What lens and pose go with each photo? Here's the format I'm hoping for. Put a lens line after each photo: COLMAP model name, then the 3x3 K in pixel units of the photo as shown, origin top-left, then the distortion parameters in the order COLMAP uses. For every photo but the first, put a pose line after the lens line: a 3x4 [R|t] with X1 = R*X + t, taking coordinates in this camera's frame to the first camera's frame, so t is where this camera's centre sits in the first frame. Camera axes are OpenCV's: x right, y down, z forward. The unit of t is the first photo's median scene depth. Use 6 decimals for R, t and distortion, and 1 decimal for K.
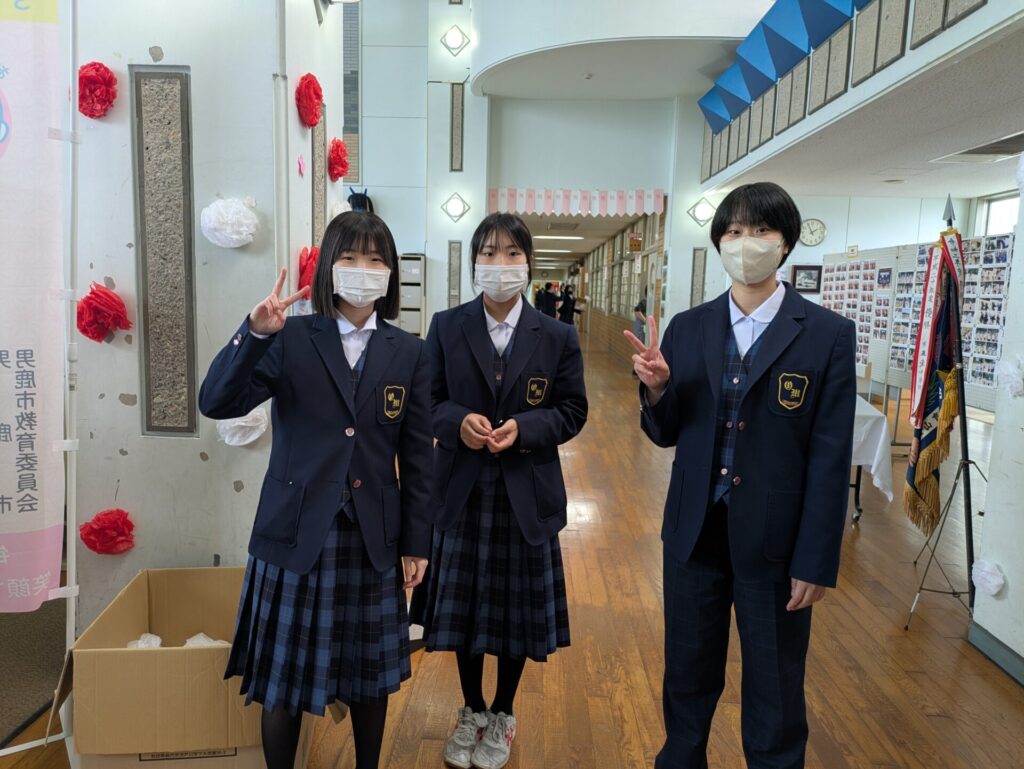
lens RADIAL K [[784.6, 0, 512.0], [0, 784.6, 384.5], [0, 0, 1]] dist [0.000434, -0.000007]
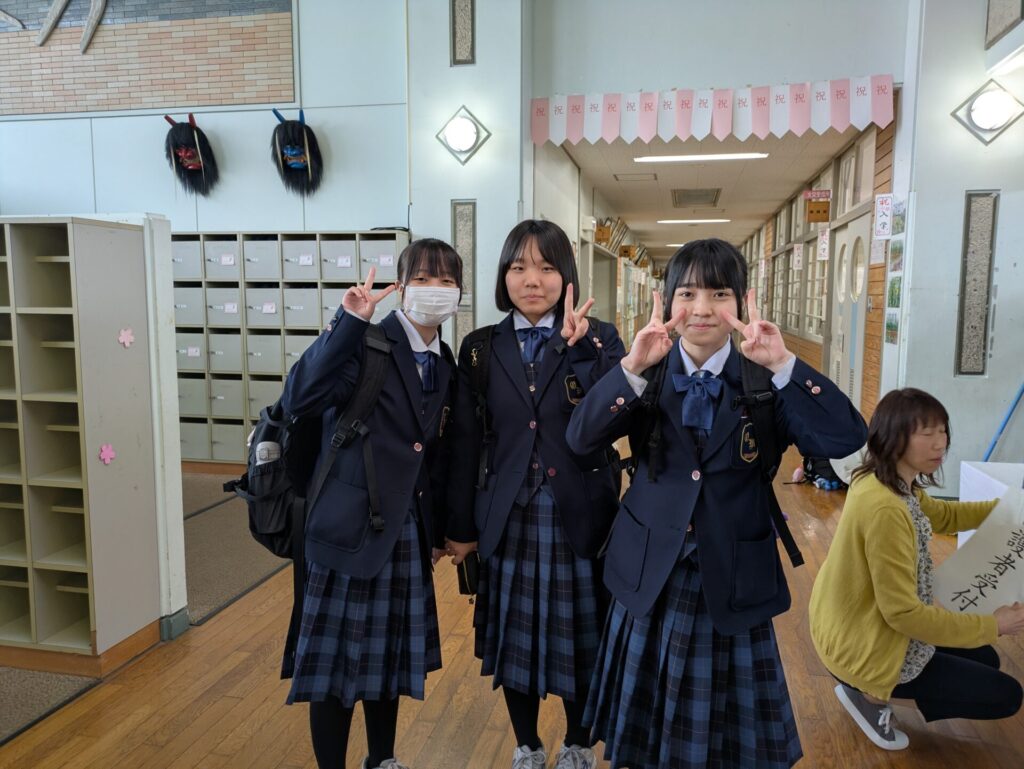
lens RADIAL K [[784.6, 0, 512.0], [0, 784.6, 384.5], [0, 0, 1]] dist [0.000434, -0.000007]
pose [[0.982389, -0.000748, -0.186844, 0.054841], [-0.001389, 0.999935, -0.011309, -0.054918], [0.186841, 0.011369, 0.982324, 0.491075]]
